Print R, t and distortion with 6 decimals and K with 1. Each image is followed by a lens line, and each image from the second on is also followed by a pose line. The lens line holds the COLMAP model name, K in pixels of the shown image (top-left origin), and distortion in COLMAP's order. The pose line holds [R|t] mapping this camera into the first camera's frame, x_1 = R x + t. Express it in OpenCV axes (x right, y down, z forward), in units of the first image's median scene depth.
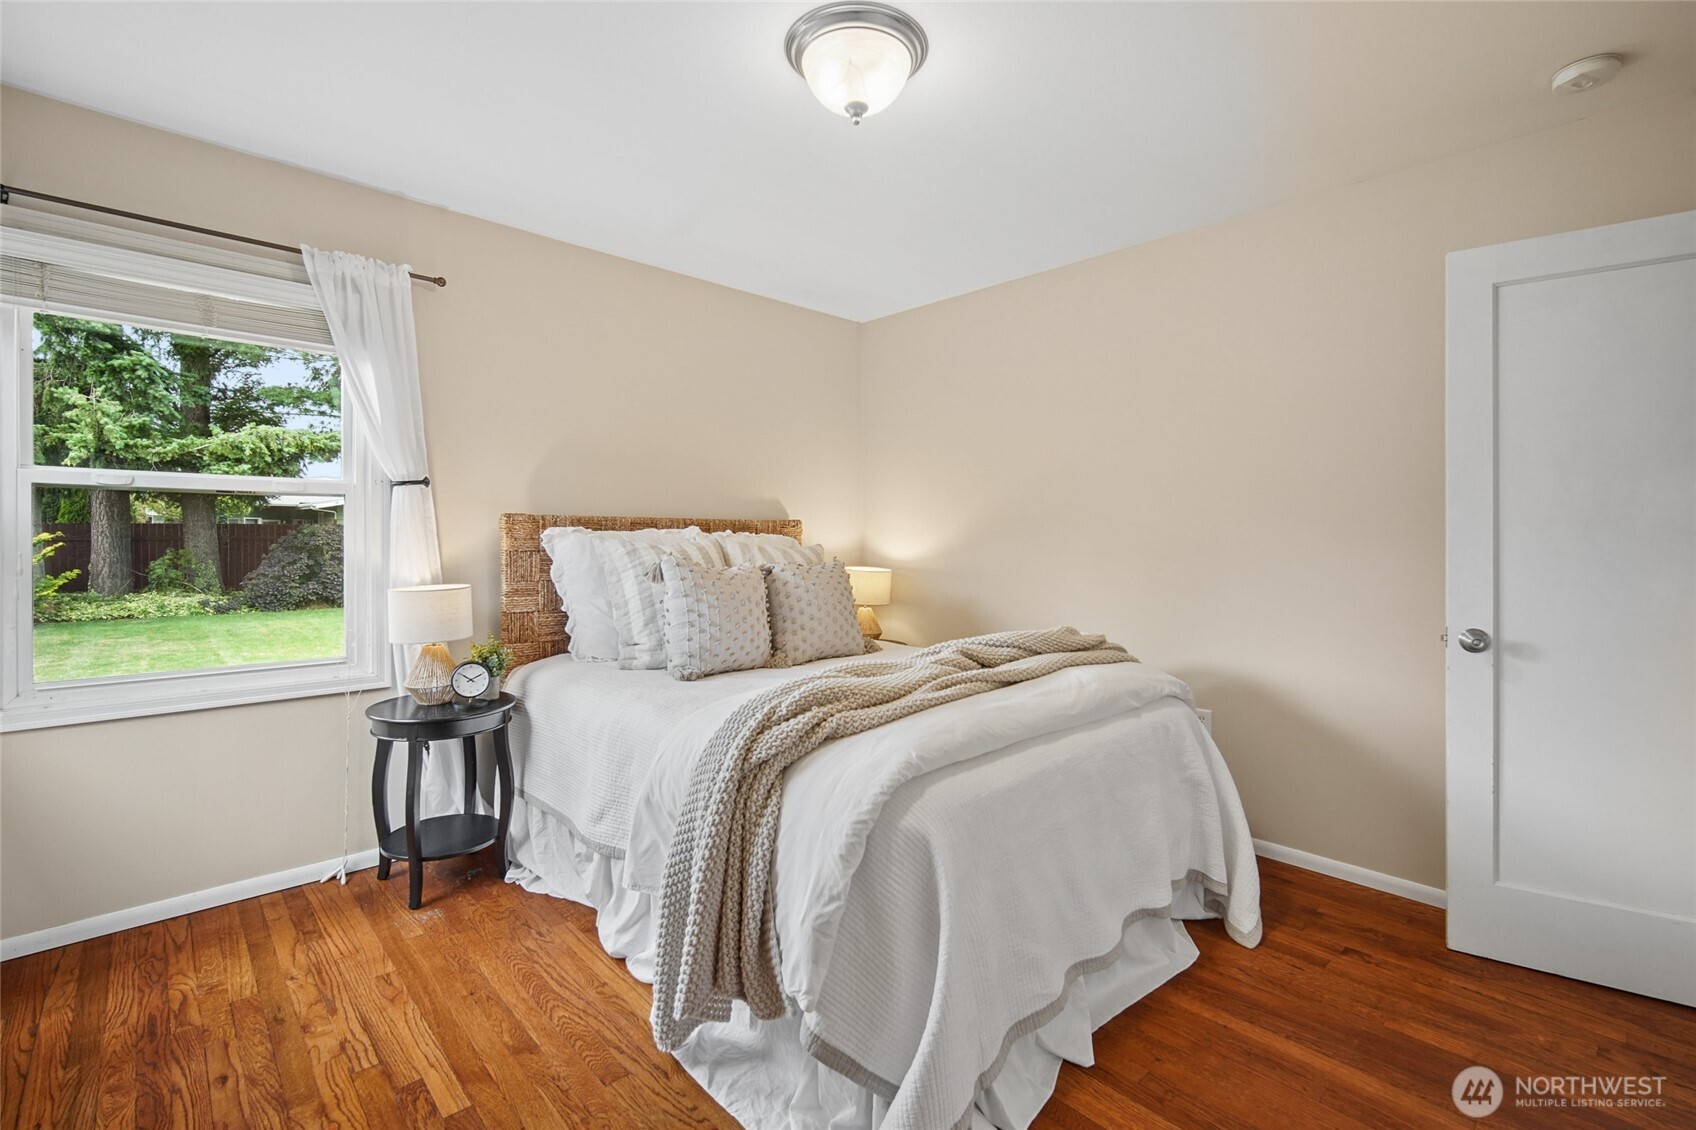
lens RADIAL K [[746.8, 0, 847.8], [0, 746.8, 548.0], [0, 0, 1]] dist [-0.007435, -0.000514]
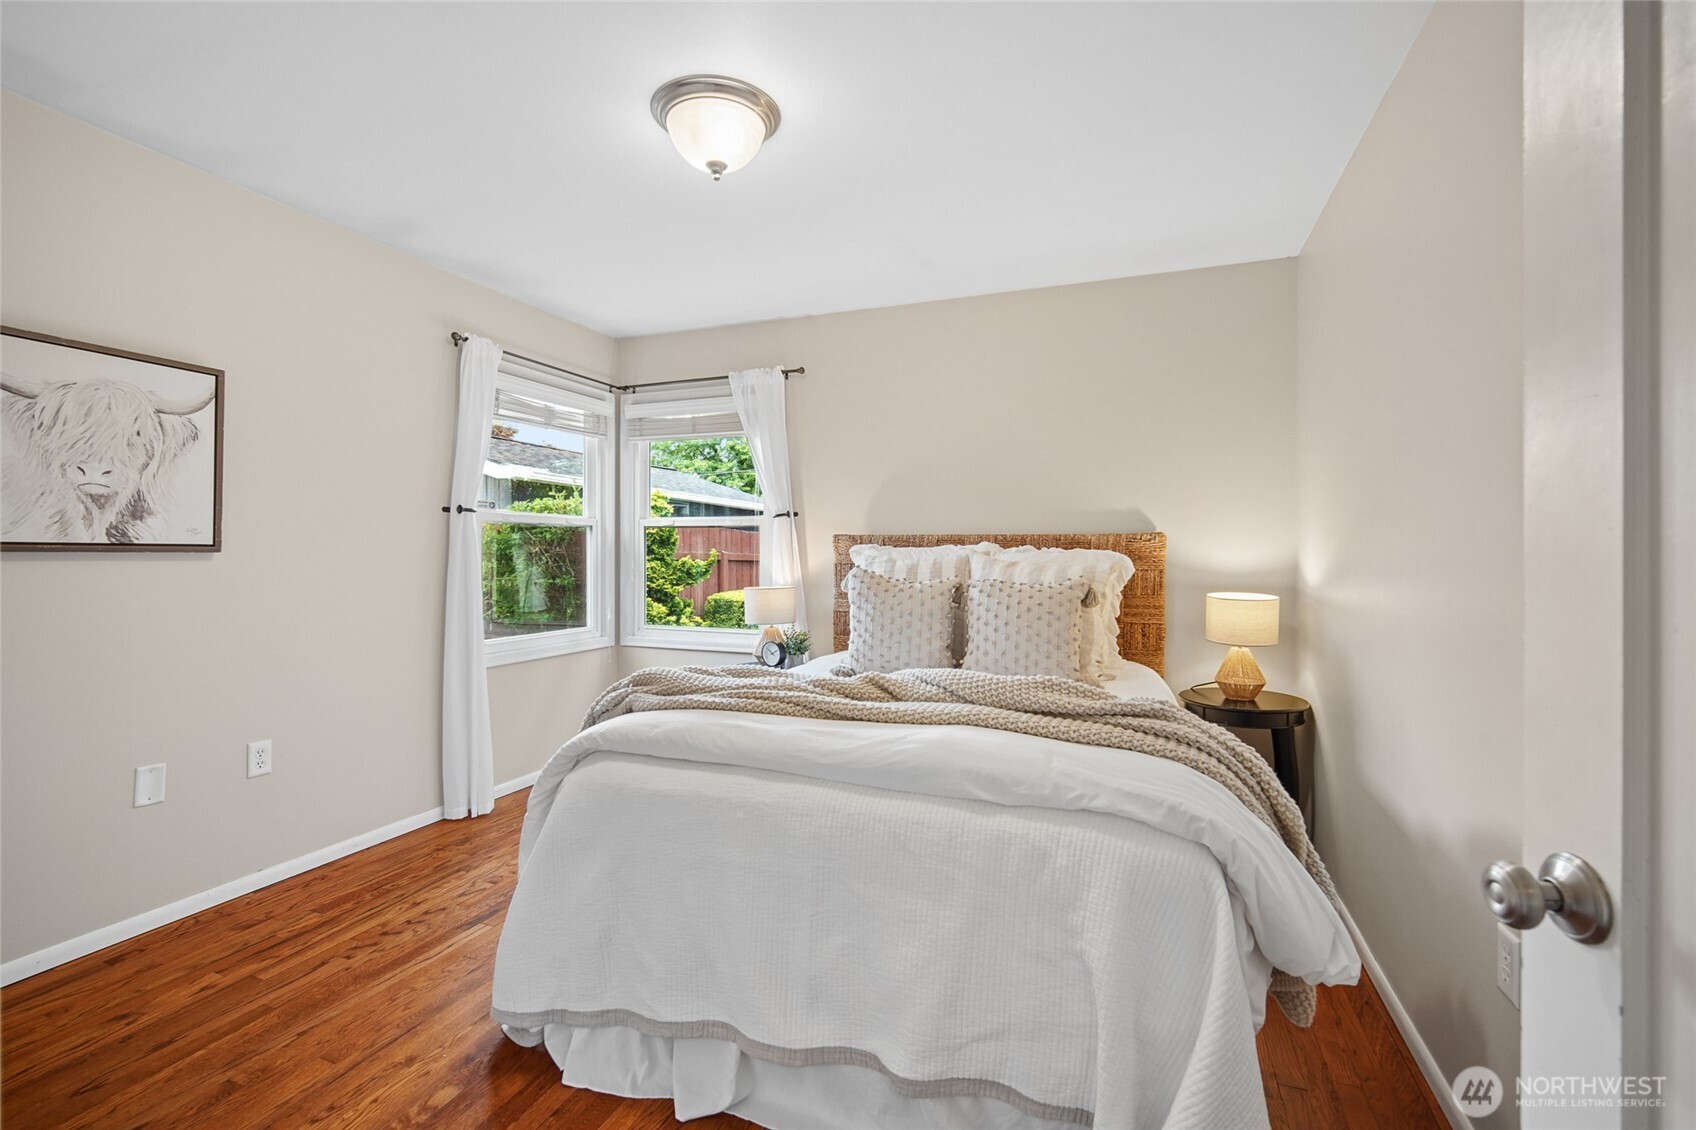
lens RADIAL K [[746.1, 0, 848.1], [0, 746.1, 557.8], [0, 0, 1]] dist [-0.013111, 0.005429]
pose [[0.434619, 0.004995, -0.900600, 0.815220], [-0.016955, 0.999853, -0.002637, -0.002457], [0.900455, 0.016416, 0.434640, 0.508512]]
